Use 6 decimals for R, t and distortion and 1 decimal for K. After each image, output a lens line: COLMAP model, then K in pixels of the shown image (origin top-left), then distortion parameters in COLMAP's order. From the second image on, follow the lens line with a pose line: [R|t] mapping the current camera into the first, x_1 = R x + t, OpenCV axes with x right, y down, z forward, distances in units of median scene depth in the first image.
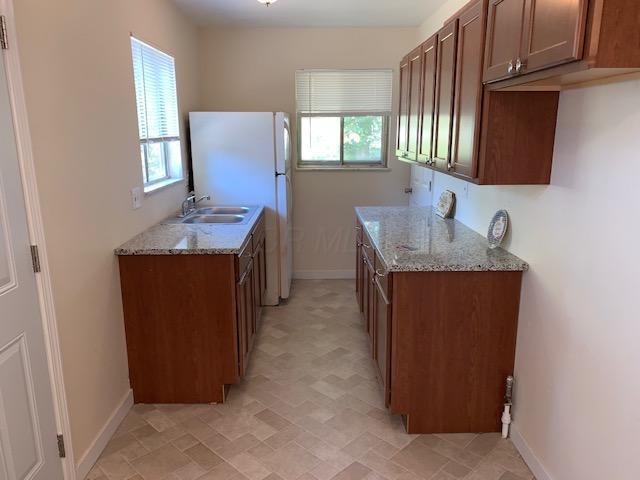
lens RADIAL K [[493.6, 0, 321.0], [0, 493.6, 241.8], [0, 0, 1]] dist [0.032687, -0.031401]
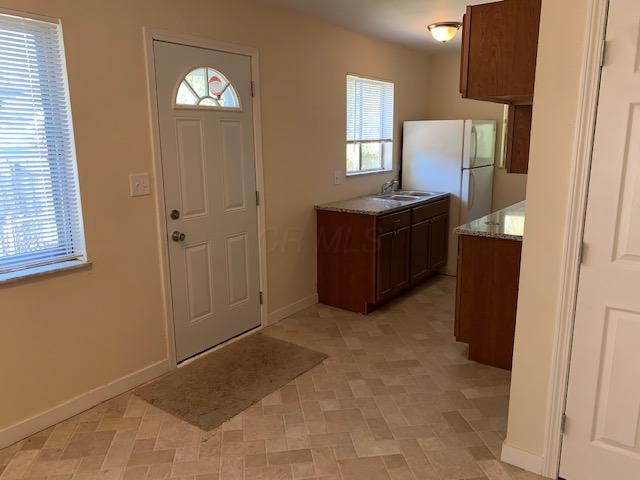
lens RADIAL K [[493.6, 0, 318.8], [0, 493.6, 239.8], [0, 0, 1]] dist [0.032687, -0.031401]
pose [[0.792937, 0.122261, -0.596911, 0.549162], [-0.129496, 0.991096, 0.030976, 0.068826], [0.595383, 0.052736, 0.801709, -0.296693]]
